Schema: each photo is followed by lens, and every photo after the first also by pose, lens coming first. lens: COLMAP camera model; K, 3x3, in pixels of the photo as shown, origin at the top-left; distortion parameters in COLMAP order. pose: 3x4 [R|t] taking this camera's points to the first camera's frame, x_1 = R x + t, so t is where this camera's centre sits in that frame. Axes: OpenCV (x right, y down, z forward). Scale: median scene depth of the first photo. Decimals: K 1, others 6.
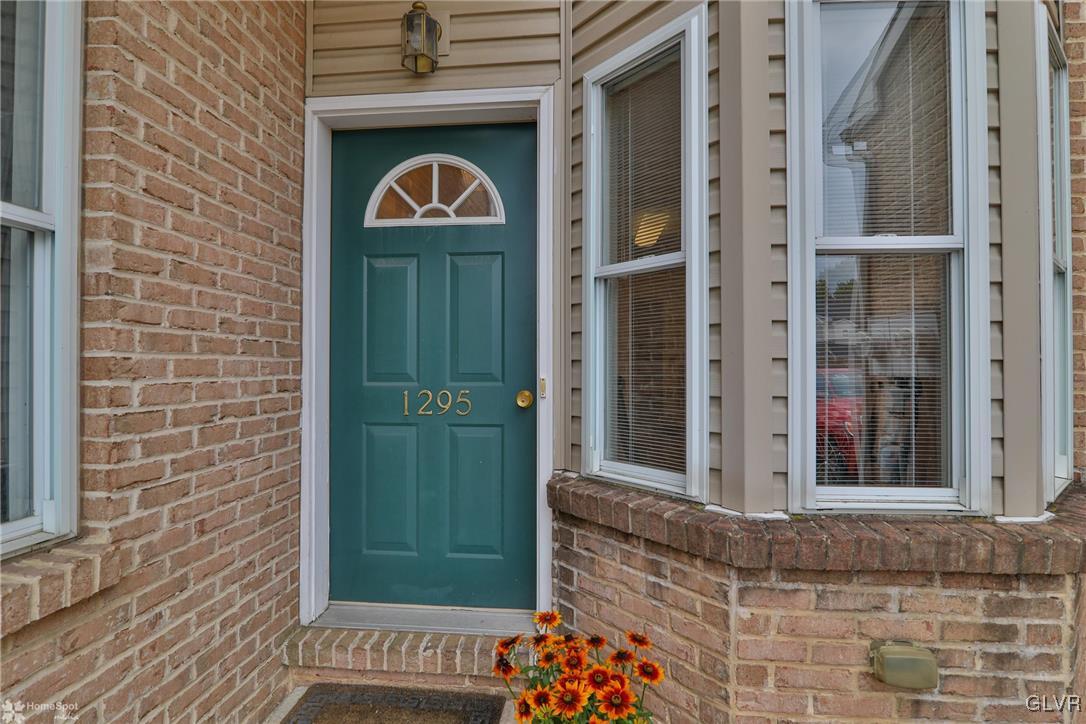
lens RADIAL K [[526.5, 0, 535.3], [0, 526.5, 363.7], [0, 0, 1]] dist [-0.015018, -0.003343]
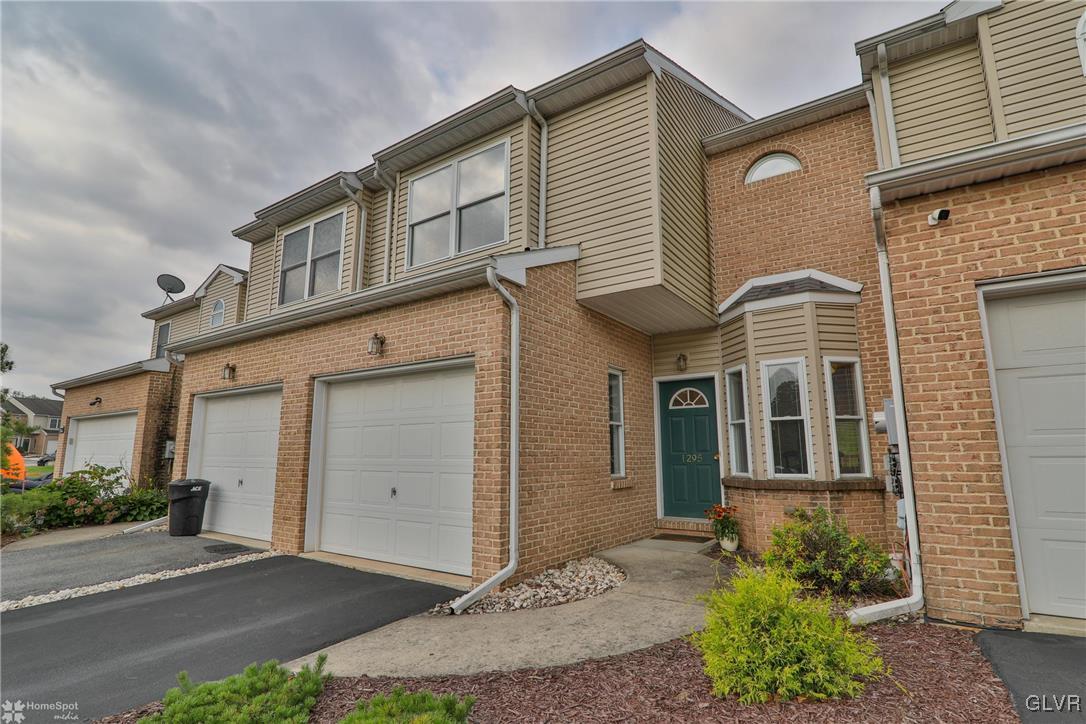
lens RADIAL K [[526.5, 0, 541.4], [0, 526.5, 365.0], [0, 0, 1]] dist [-0.015018, -0.003343]
pose [[0.870605, -0.087953, -0.484058, 0.744067], [0.007849, 0.986248, -0.165084, 0.032003], [0.491921, 0.139923, 0.859323, -2.800014]]
